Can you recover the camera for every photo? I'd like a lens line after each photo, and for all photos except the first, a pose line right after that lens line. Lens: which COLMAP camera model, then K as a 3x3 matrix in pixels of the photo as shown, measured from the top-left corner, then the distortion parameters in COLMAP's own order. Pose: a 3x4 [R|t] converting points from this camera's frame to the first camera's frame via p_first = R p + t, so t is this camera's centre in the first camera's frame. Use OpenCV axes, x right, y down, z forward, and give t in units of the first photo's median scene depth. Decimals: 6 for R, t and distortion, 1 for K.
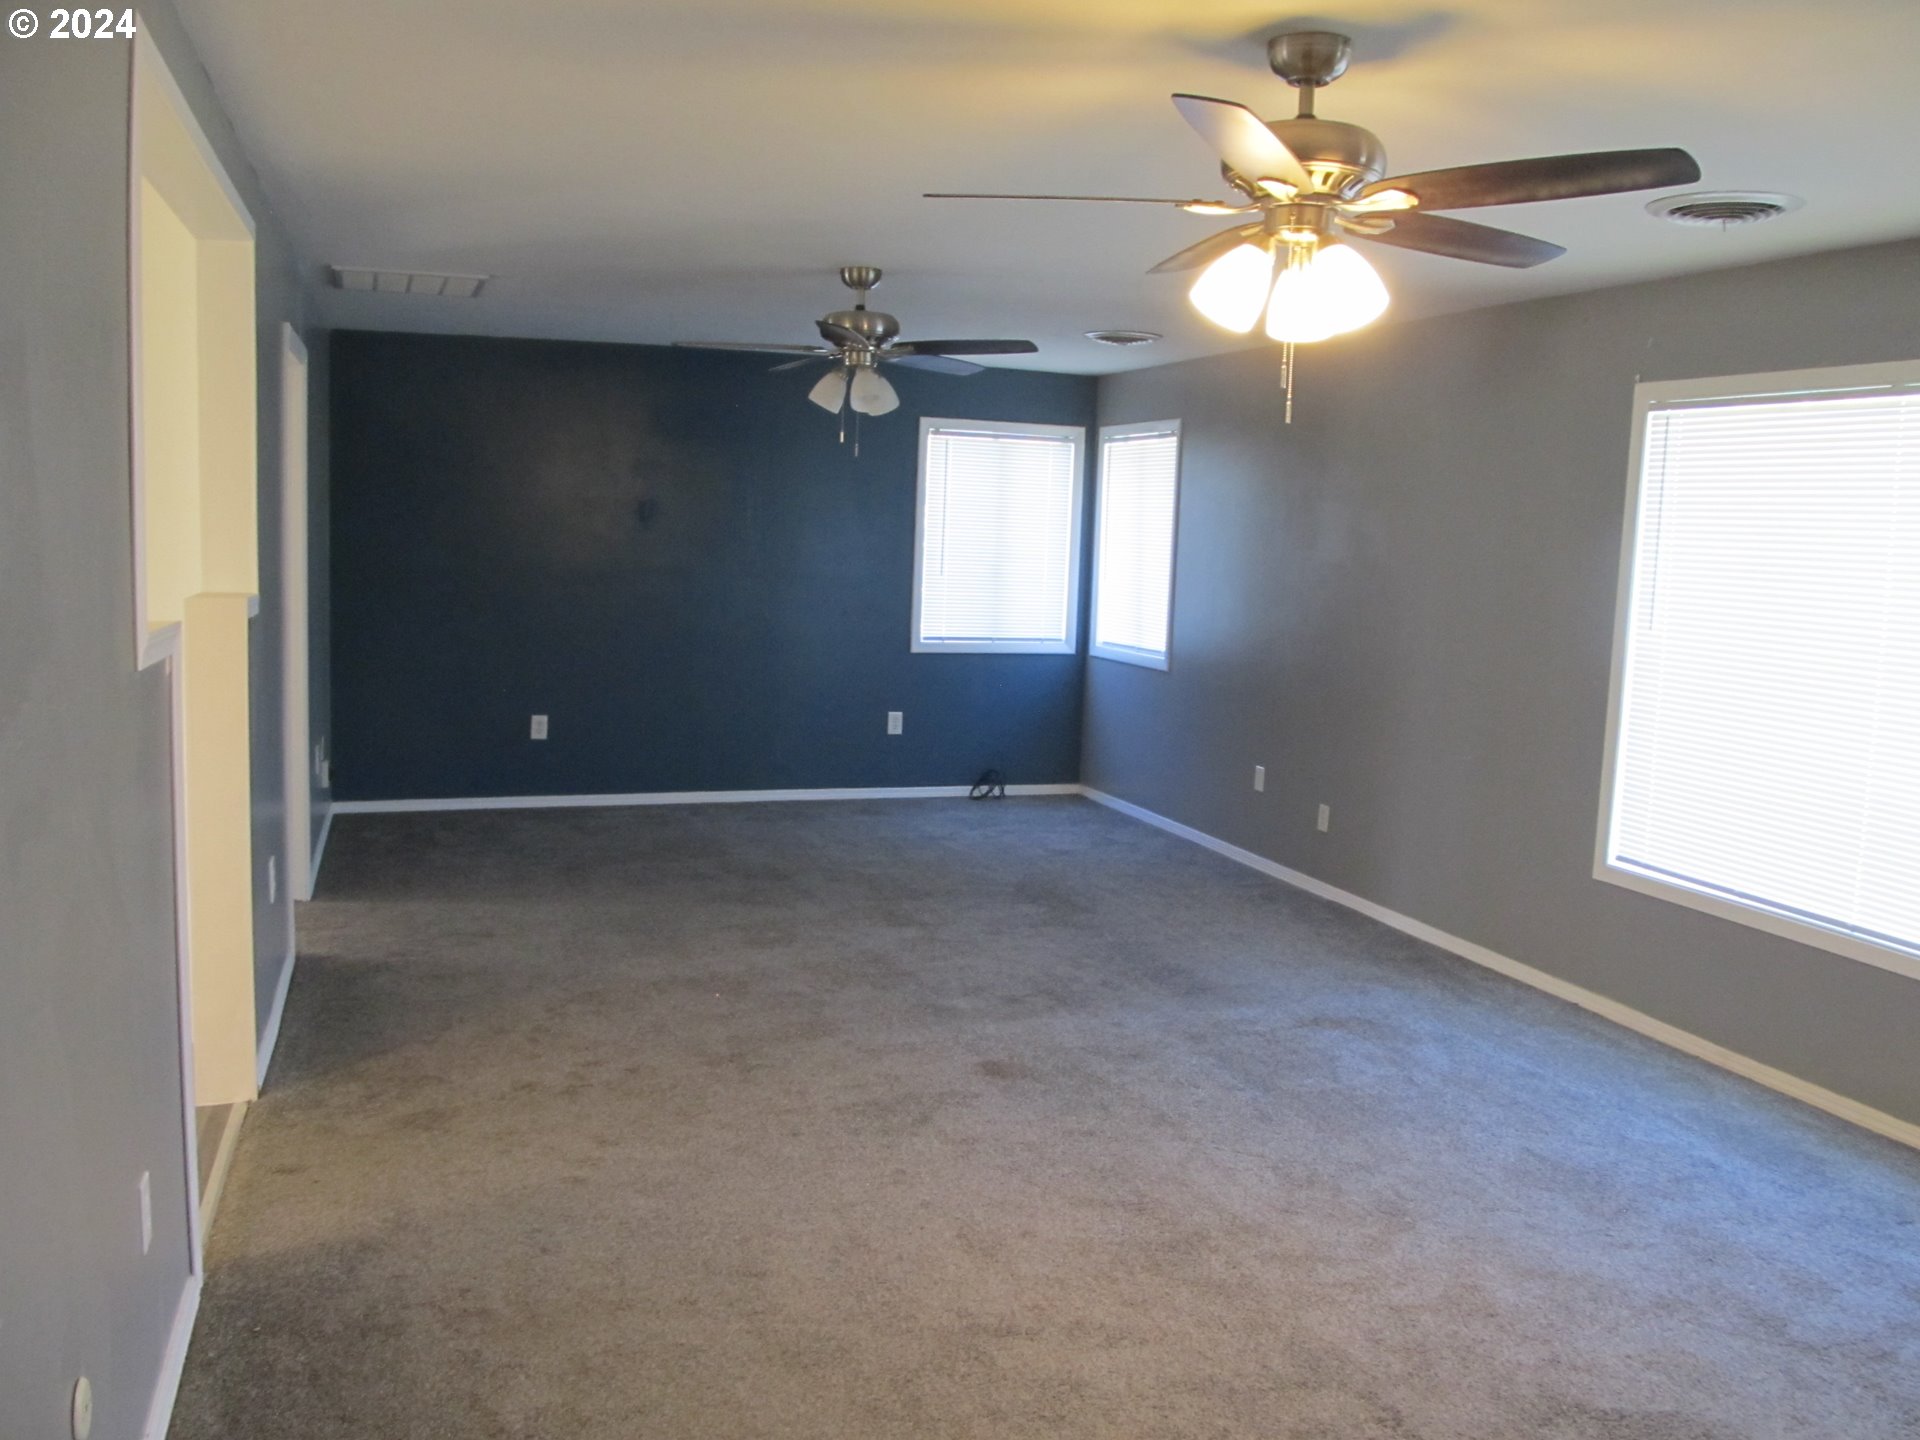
lens RADIAL K [[1625.9, 0, 966.7], [0, 1625.9, 724.2], [0, 0, 1]] dist [-0.019982, -0.004274]
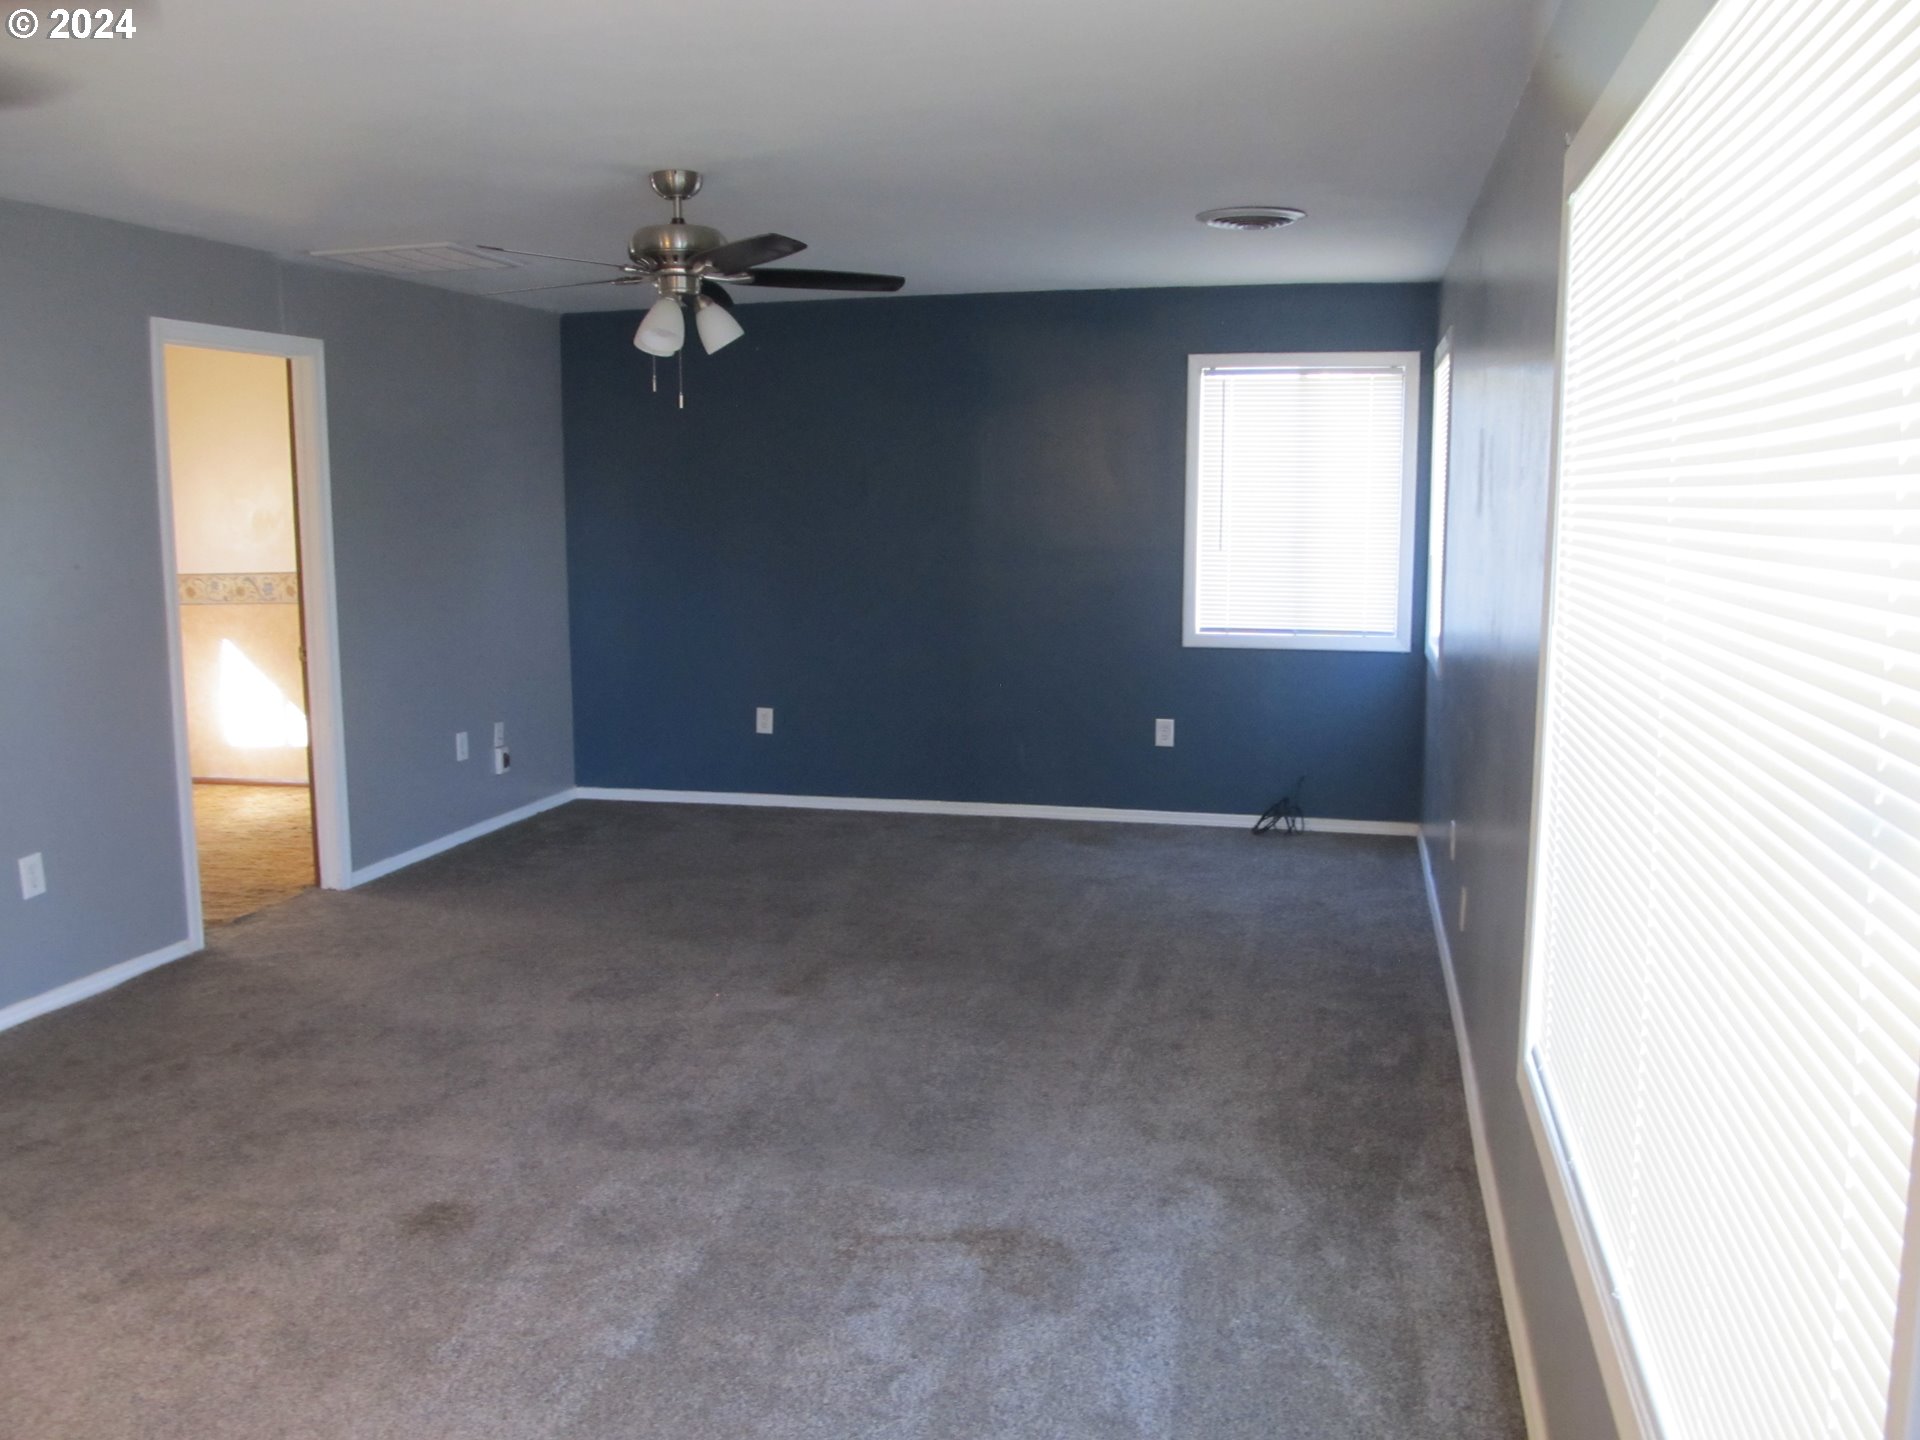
lens RADIAL K [[1625.6, 0, 959.8], [0, 1625.6, 714.7], [0, 0, 1]] dist [-0.005115, 0.007382]
pose [[0.836067, 0.038673, -0.547263, 0.503313], [-0.034737, 0.999242, 0.017544, -0.032398], [0.547527, 0.004343, 0.836777, 0.410286]]
